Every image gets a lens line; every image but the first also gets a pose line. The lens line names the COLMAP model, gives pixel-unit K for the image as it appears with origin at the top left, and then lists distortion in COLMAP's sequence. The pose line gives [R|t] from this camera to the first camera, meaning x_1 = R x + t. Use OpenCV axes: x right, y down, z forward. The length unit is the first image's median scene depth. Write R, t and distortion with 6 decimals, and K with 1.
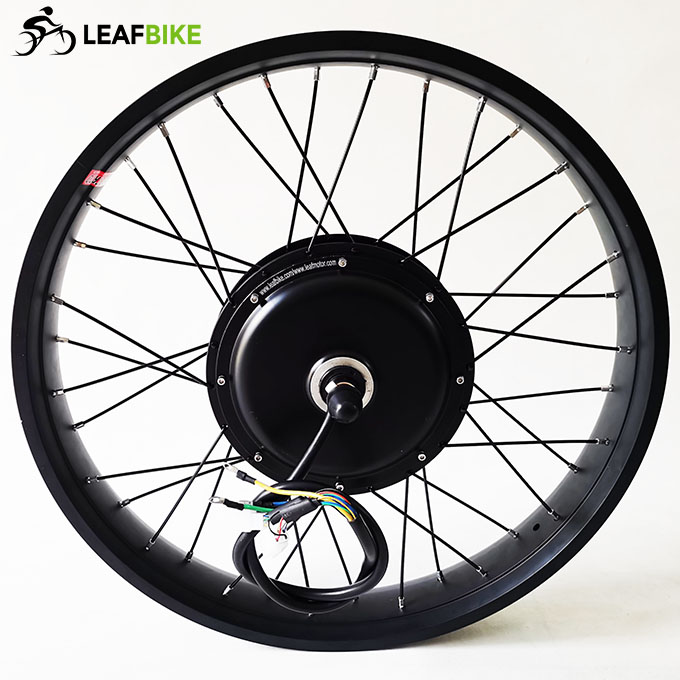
lens RADIAL K [[751.8, 0, 319.8], [0, 751.8, 339.3], [0, 0, 1]] dist [0.008733, 0.000000]
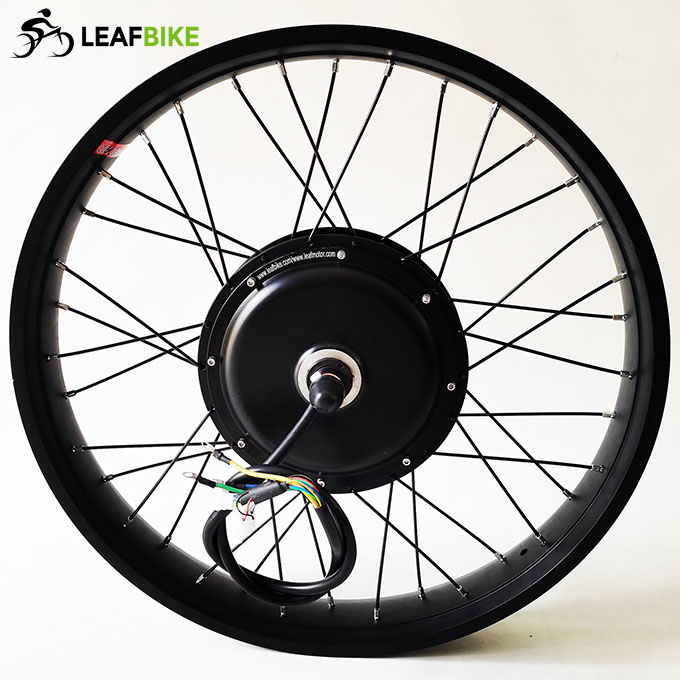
lens RADIAL K [[855.8, 0, 330.0], [0, 855.8, 351.3], [0, 0, 1]] dist [0.002289, 0.000000]
pose [[0.992613, 0.104498, -0.061635, 0.093437], [-0.105625, 0.994288, -0.015309, 0.042141], [0.059684, 0.021706, 0.997981, -0.126154]]
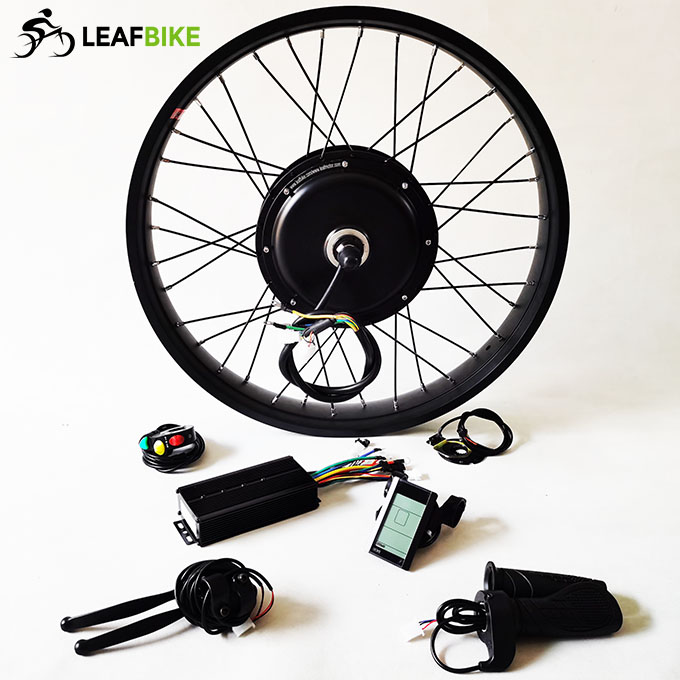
lens RADIAL K [[751.8, 0, 319.0], [0, 751.8, 331.8], [0, 0, 1]] dist [0.008733, 0.000000]
pose [[0.998980, -0.040169, -0.020609, -0.003490], [0.041889, 0.994949, 0.091219, 0.085023], [0.016841, -0.091989, 0.995618, -0.483844]]
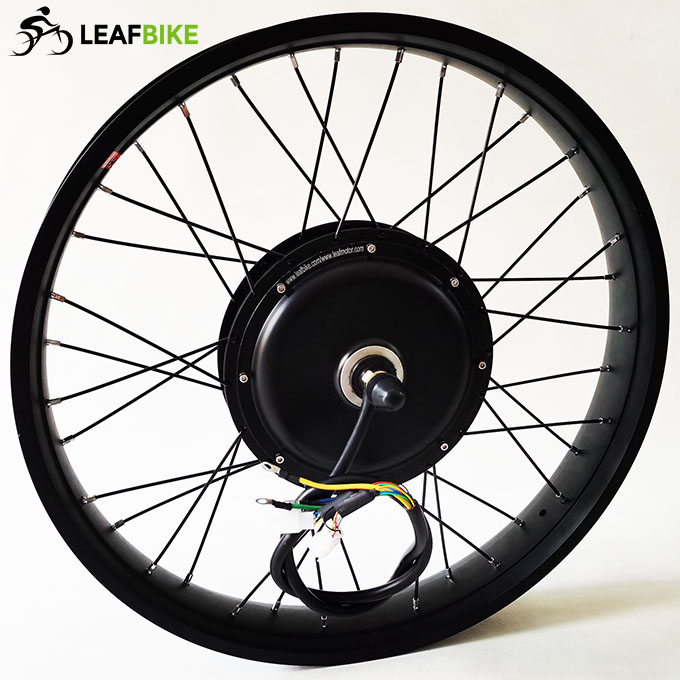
lens RADIAL K [[855.8, 0, 336.6], [0, 855.8, 334.2], [0, 0, 1]] dist [0.002289, 0.000000]
pose [[0.974131, -0.040000, 0.222417, -0.250087], [0.047144, 0.998526, -0.026905, 0.034548], [-0.221013, 0.036695, 0.974580, -0.062369]]
